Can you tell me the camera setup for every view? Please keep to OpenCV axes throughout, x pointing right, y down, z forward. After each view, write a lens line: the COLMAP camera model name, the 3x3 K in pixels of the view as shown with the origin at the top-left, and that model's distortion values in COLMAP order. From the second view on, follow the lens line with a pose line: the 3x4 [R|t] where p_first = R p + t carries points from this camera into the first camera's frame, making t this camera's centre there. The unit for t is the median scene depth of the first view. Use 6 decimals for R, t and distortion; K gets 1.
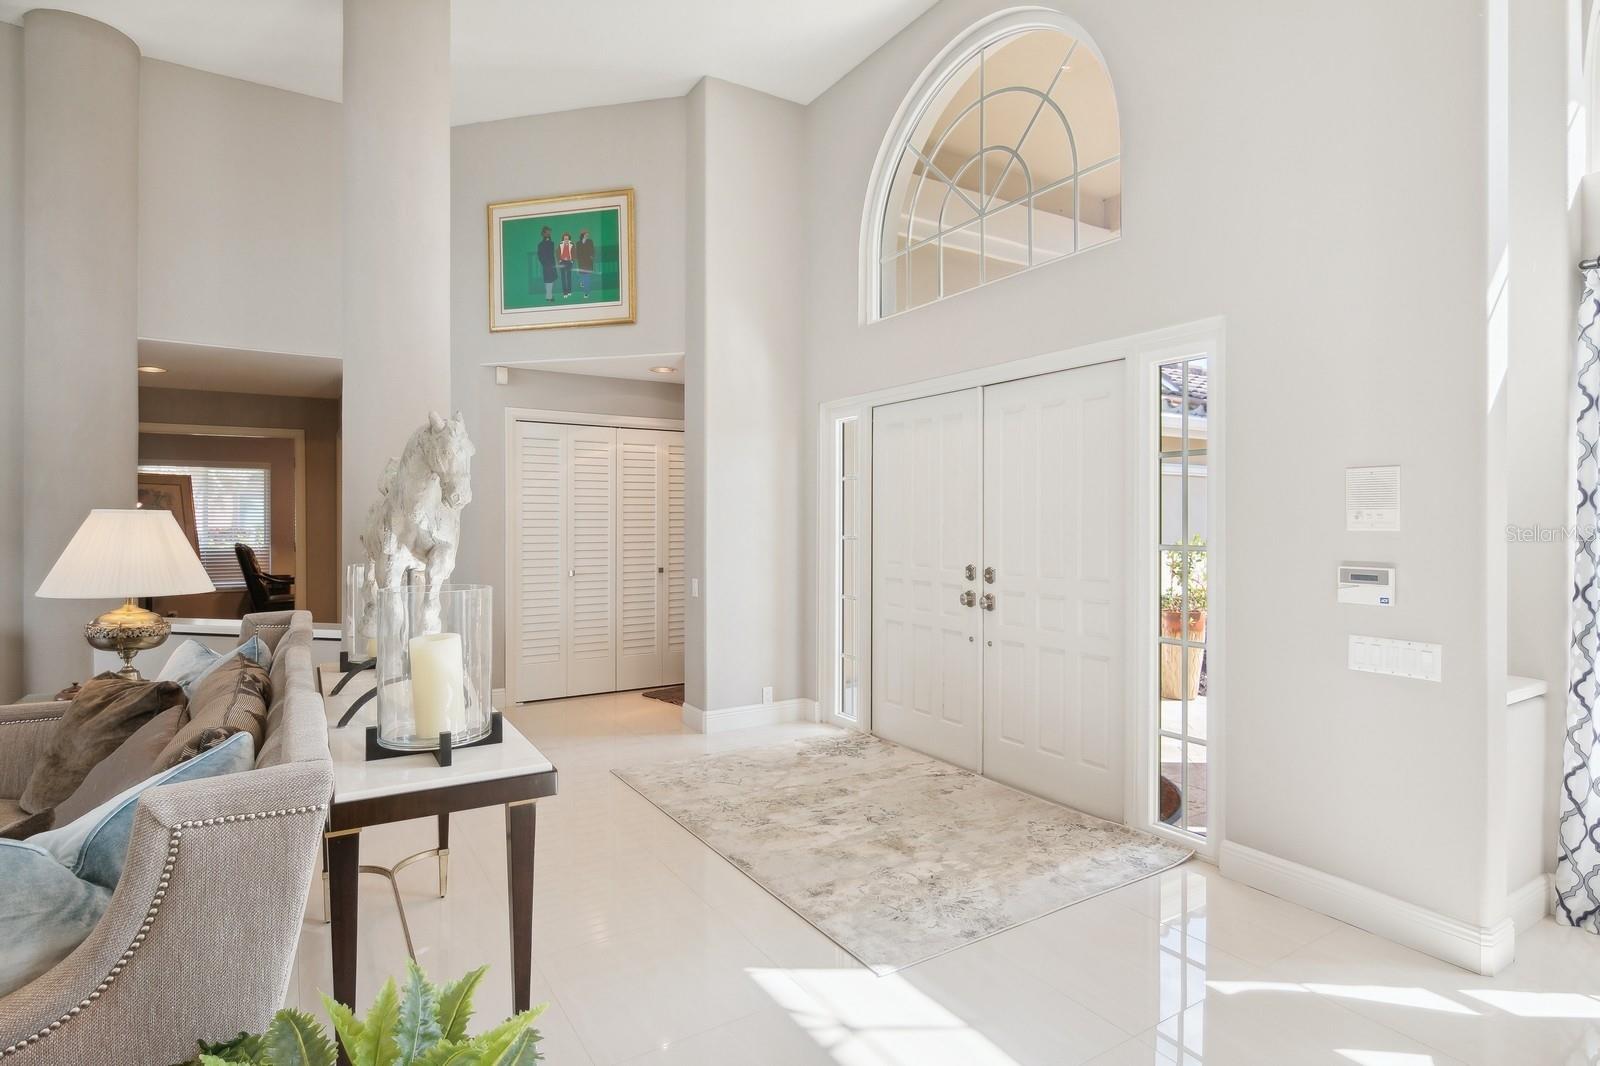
lens RADIAL K [[816.0, 0, 800.0], [0, 816.0, 533.0], [0, 0, 1]] dist [0.000697, -0.000058]
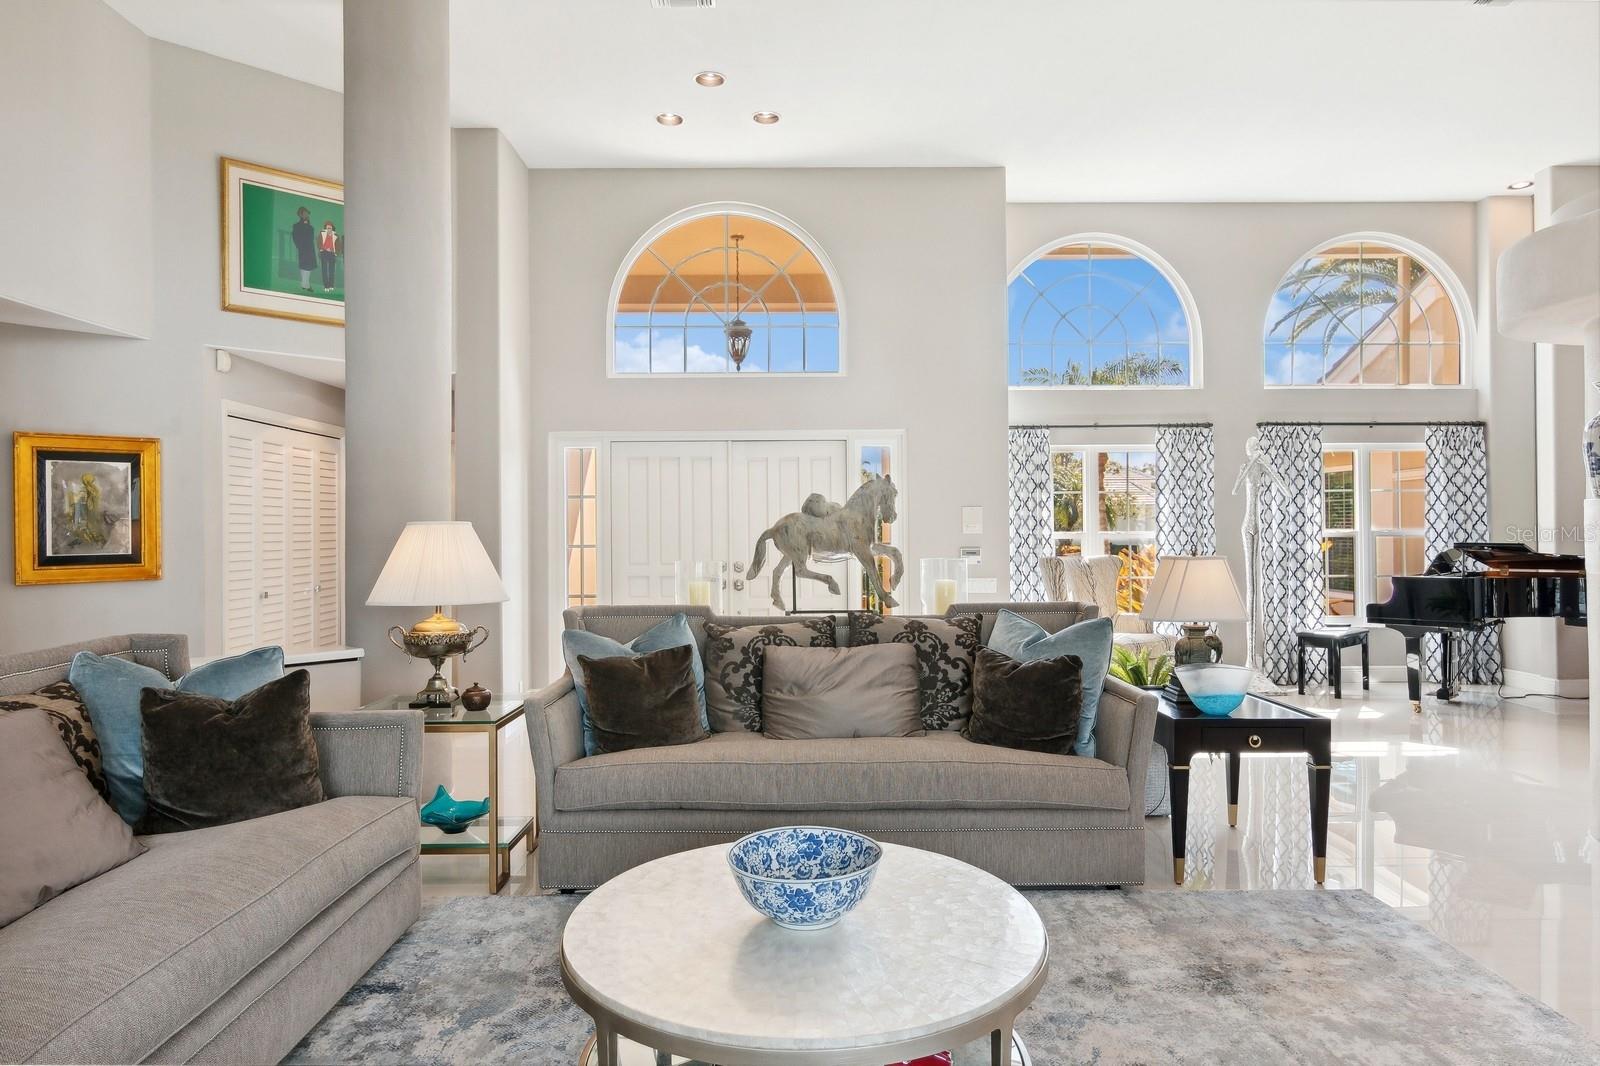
lens RADIAL K [[971.0, 0, 800.0], [0, 971.0, 533.0], [0, 0, 1]] dist [0.000175, -0.000193]
pose [[0.508774, -0.003188, 0.860894, -0.954226], [0.024504, 0.999642, -0.010779, 0.006923], [-0.860551, 0.026579, 0.508670, -0.002639]]
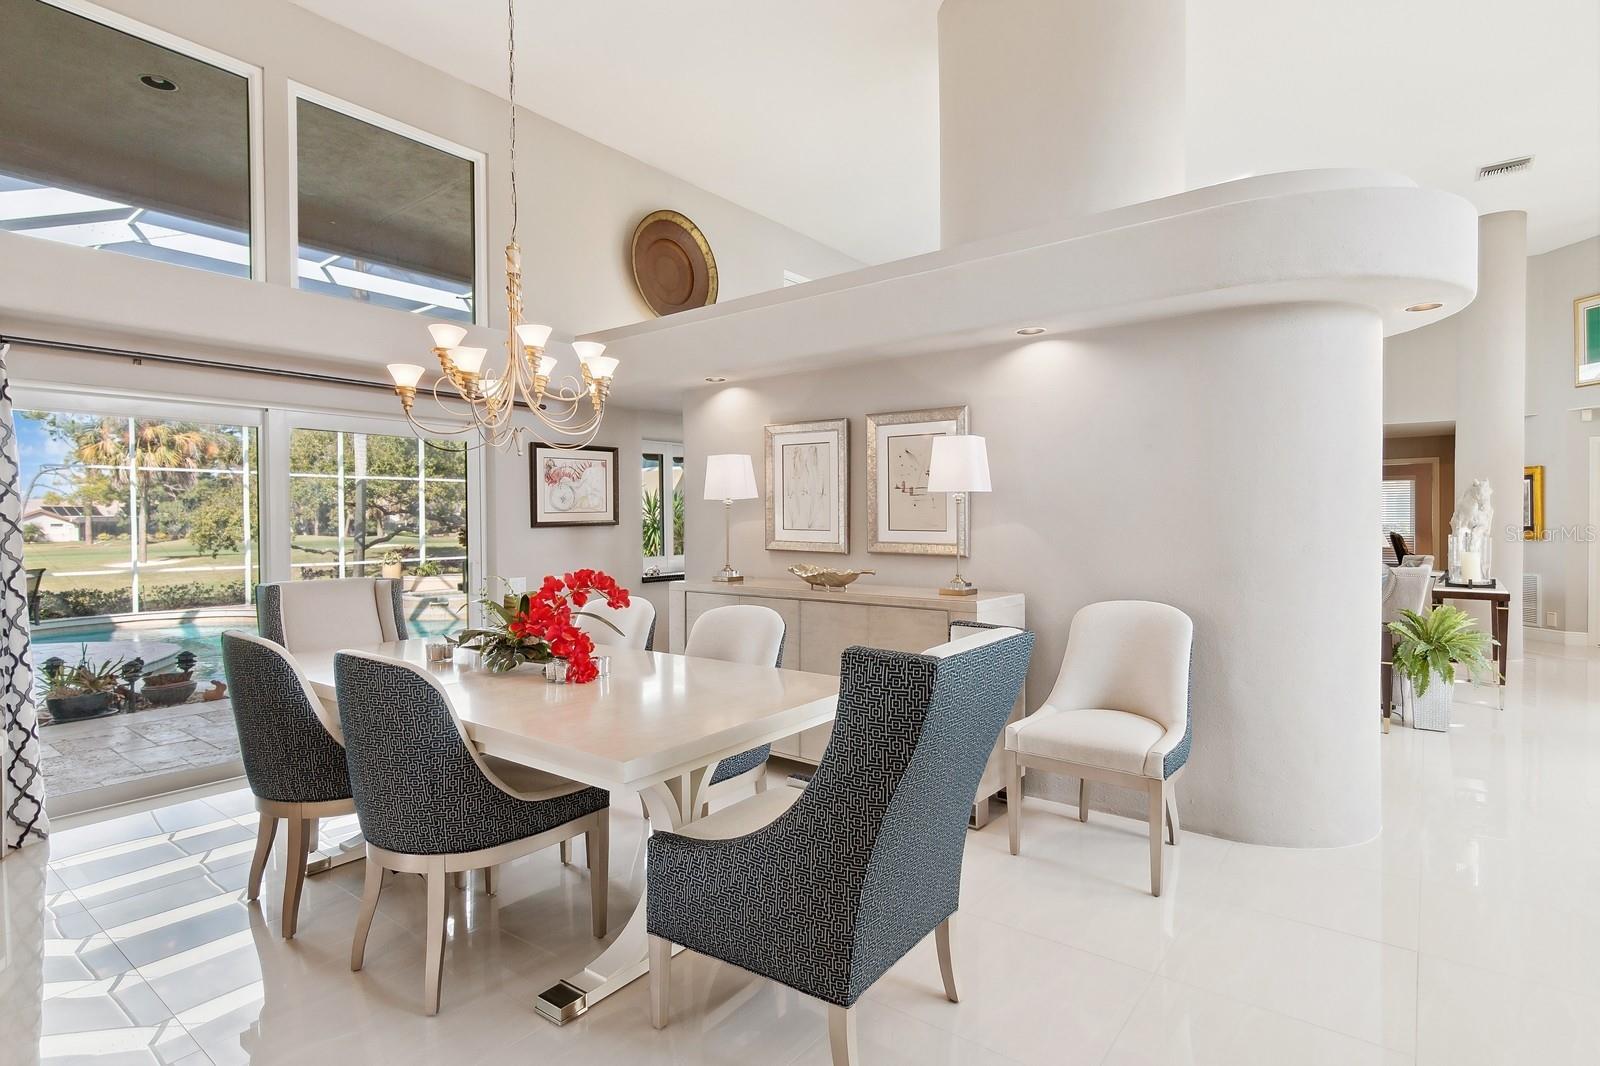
lens RADIAL K [[816.0, 0, 800.0], [0, 816.0, 533.0], [0, 0, 1]] dist [0.000697, -0.000058]
pose [[0.343503, 0.008143, -0.939116, 0.526476], [-0.008997, 0.999945, 0.005380, 0.018375], [0.939109, 0.006601, 0.343557, -0.816588]]
